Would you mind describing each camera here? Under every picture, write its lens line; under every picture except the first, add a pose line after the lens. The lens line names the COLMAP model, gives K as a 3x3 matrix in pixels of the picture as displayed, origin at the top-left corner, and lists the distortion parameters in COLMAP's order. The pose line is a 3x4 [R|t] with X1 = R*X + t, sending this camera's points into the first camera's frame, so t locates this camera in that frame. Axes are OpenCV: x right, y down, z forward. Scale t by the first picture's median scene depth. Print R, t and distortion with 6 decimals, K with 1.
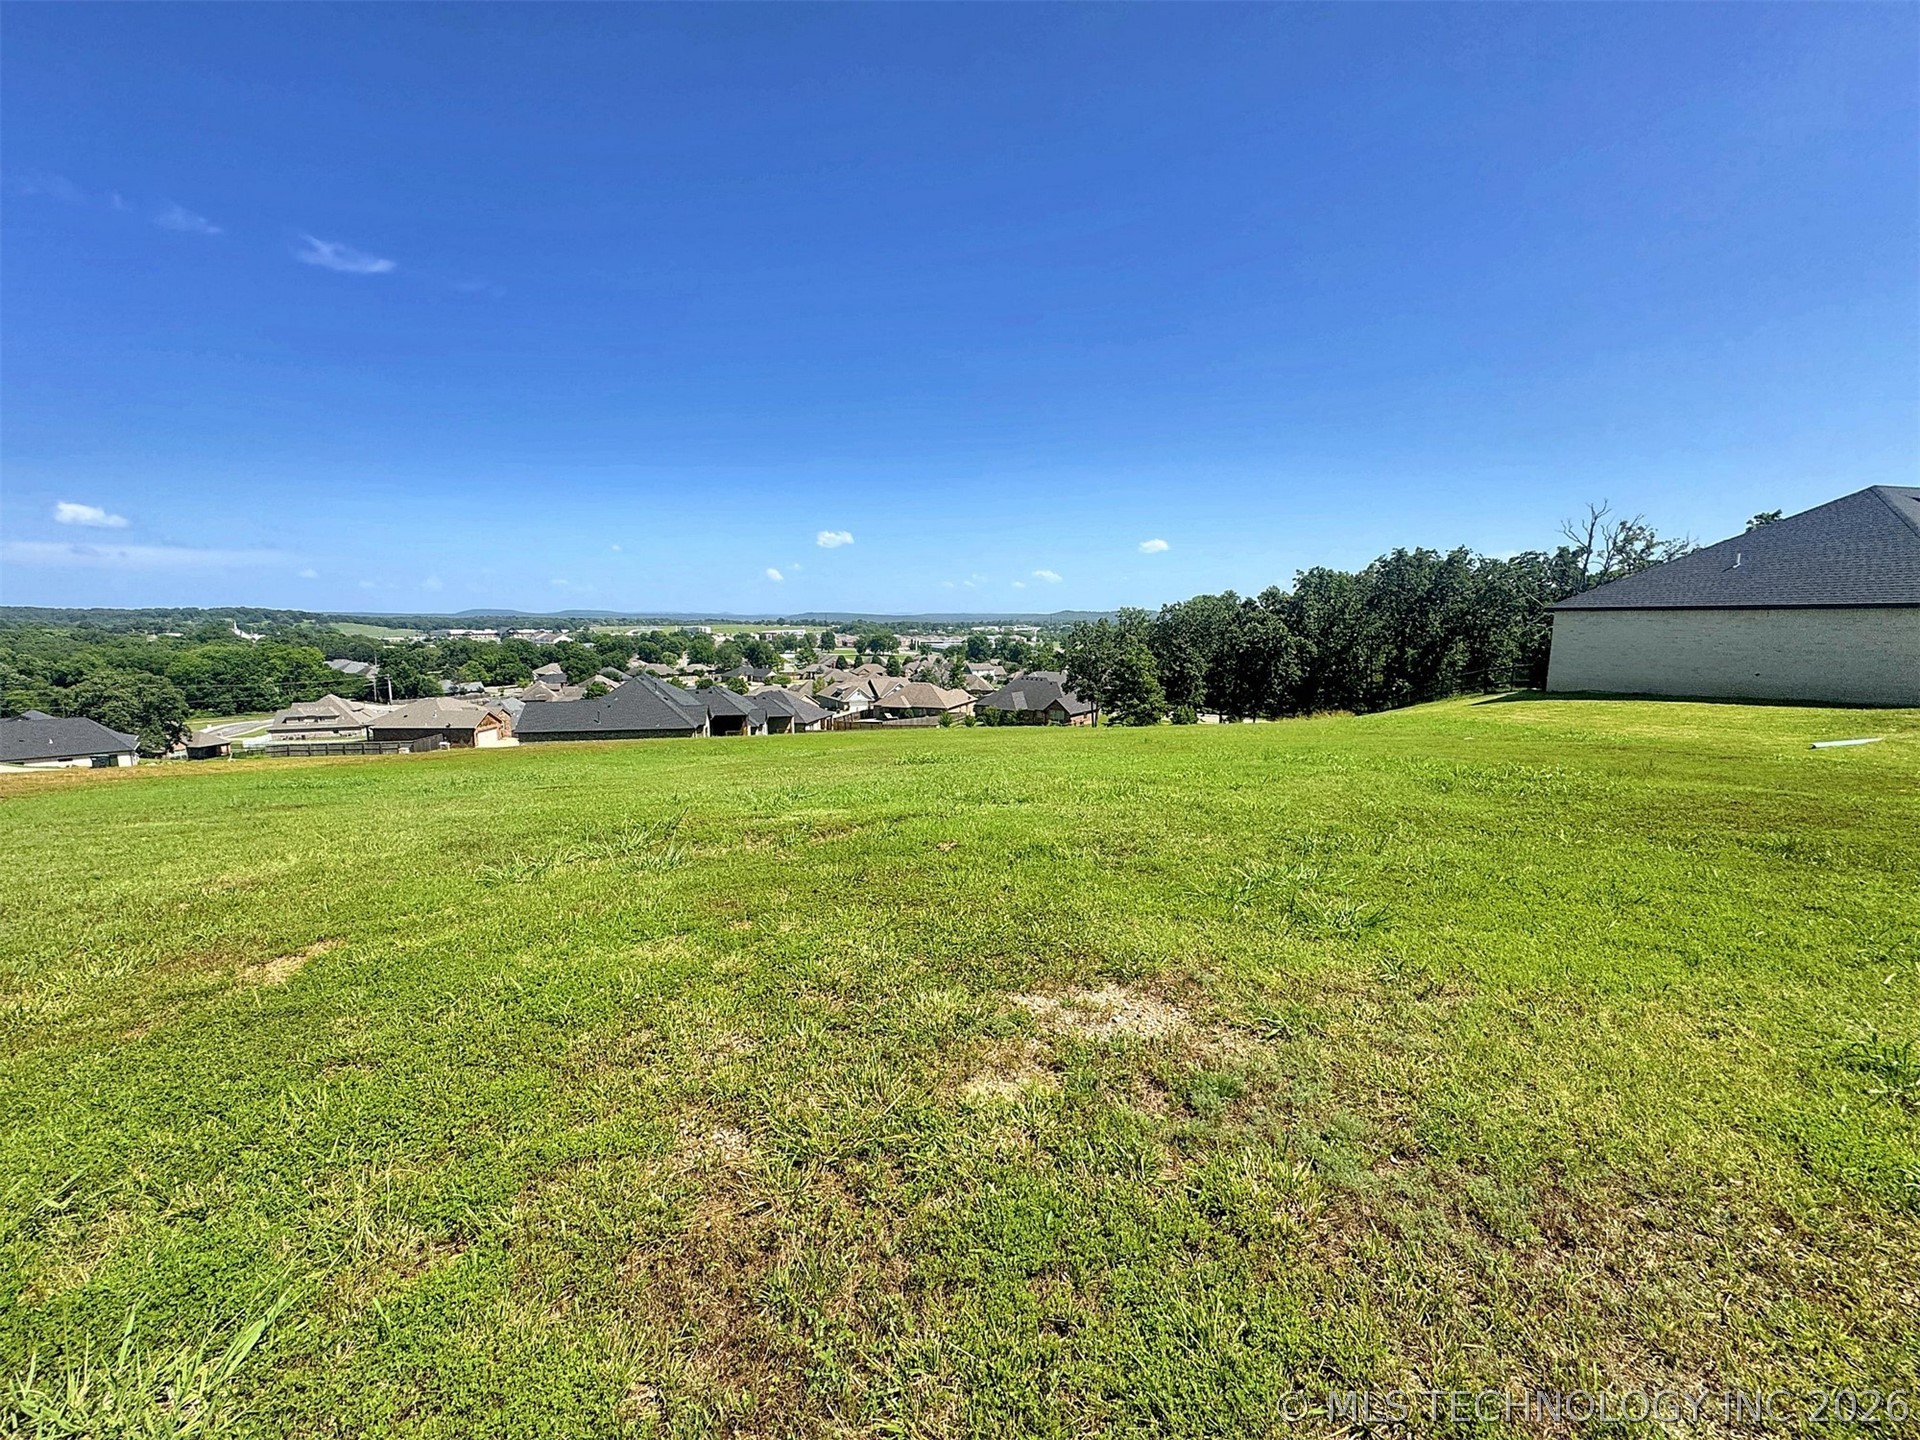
lens RADIAL K [[764.5, 0, 961.5], [0, 764.5, 709.8], [0, 0, 1]] dist [-0.002423, 0.000956]
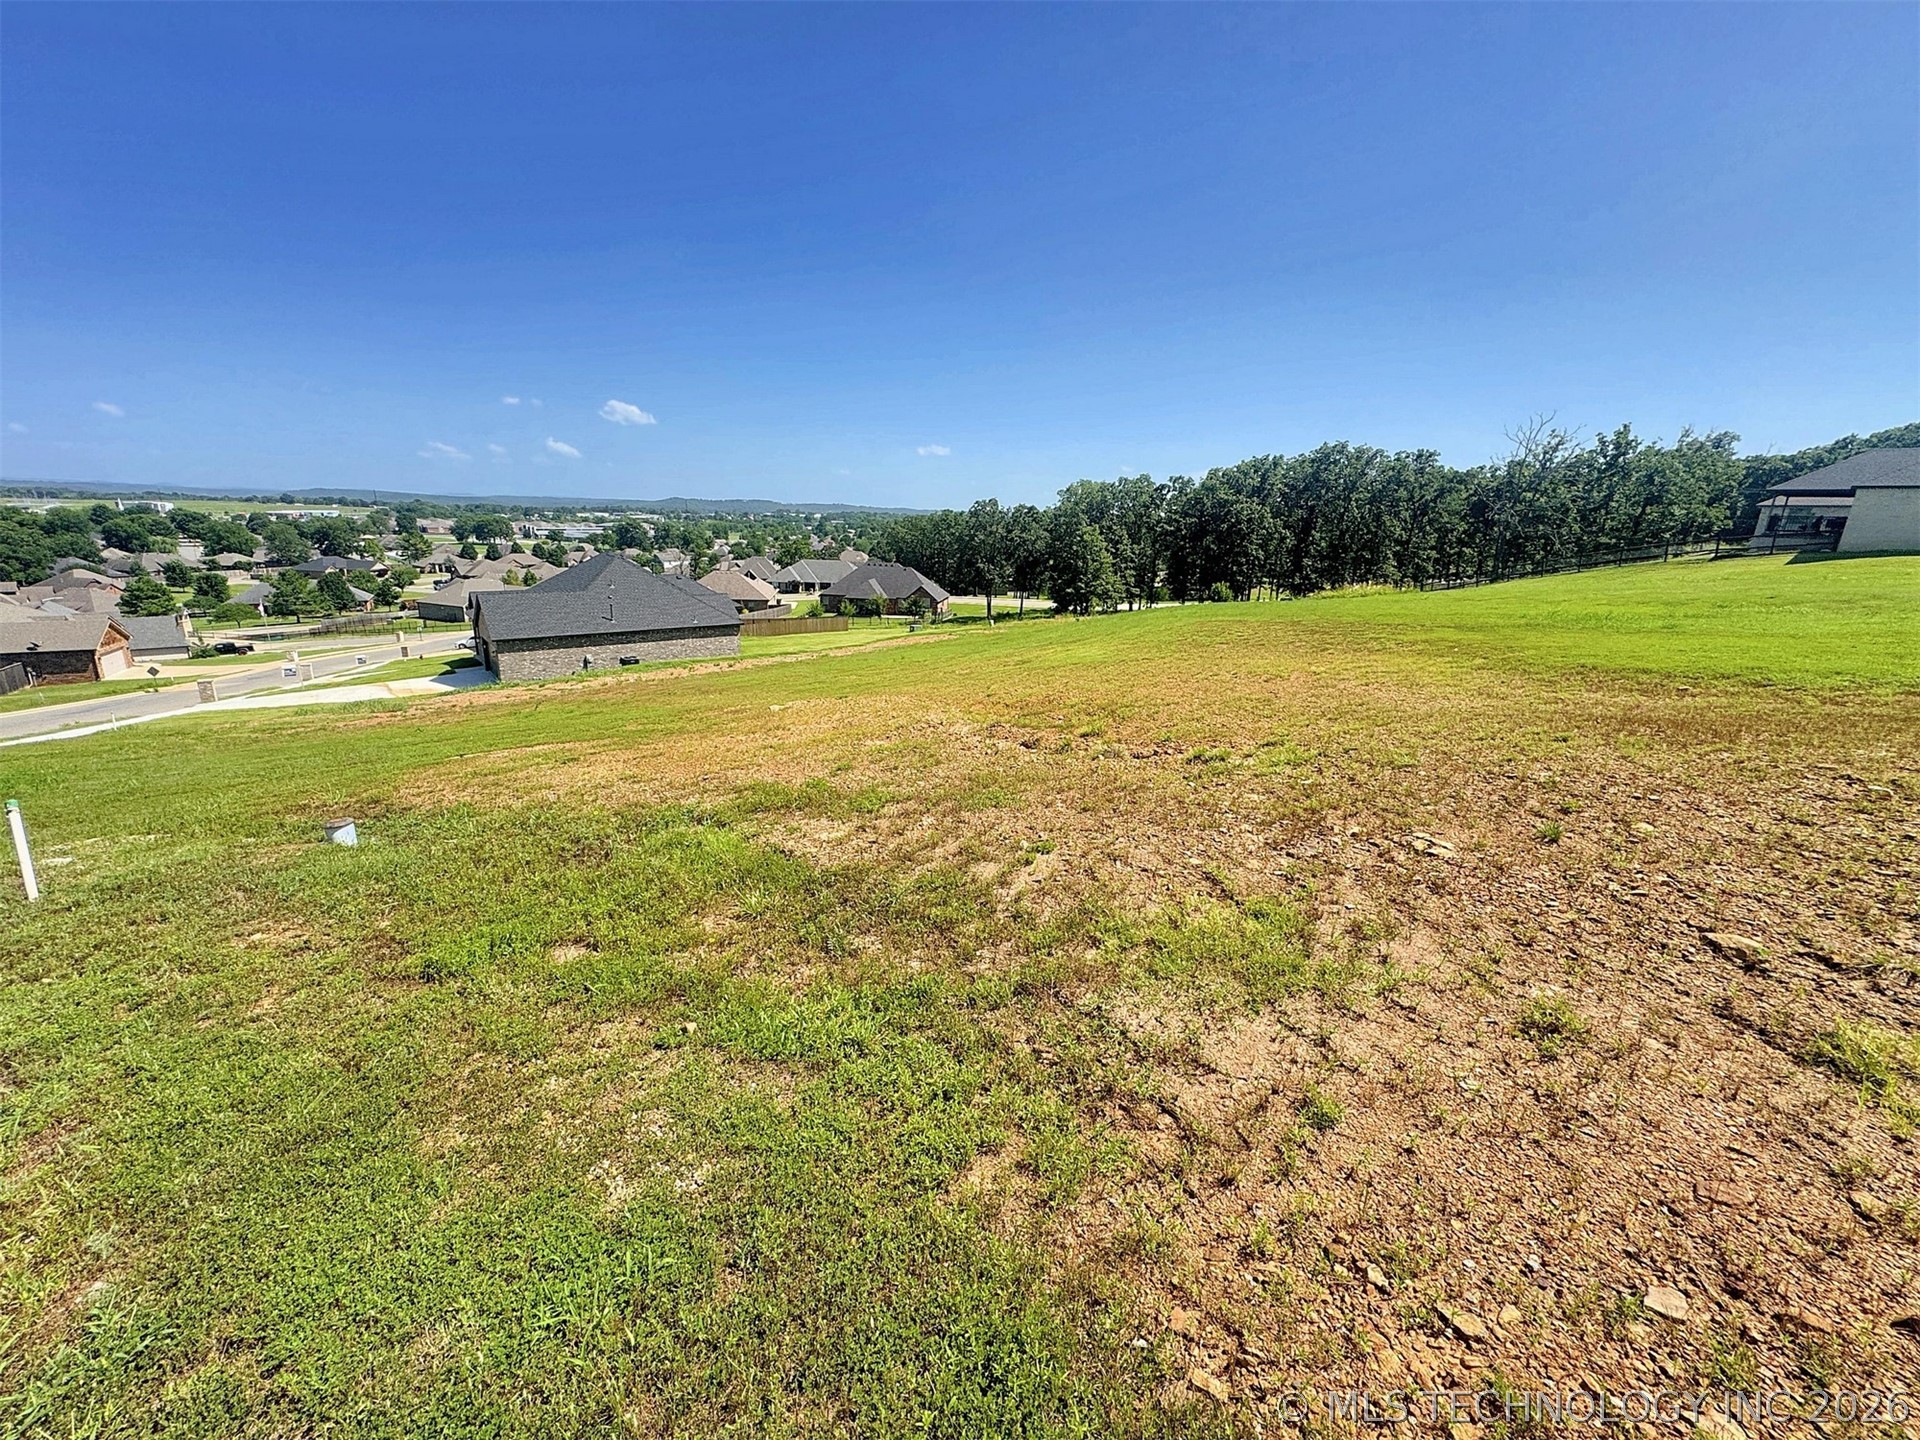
lens RADIAL K [[764.5, 0, 961.2], [0, 764.5, 717.6], [0, 0, 1]] dist [-0.002423, 0.000956]
pose [[0.882196, -0.096796, 0.460825, -0.457422], [0.028165, 0.987738, 0.153556, 0.004962], [-0.470038, -0.122488, 0.874106, 0.203612]]
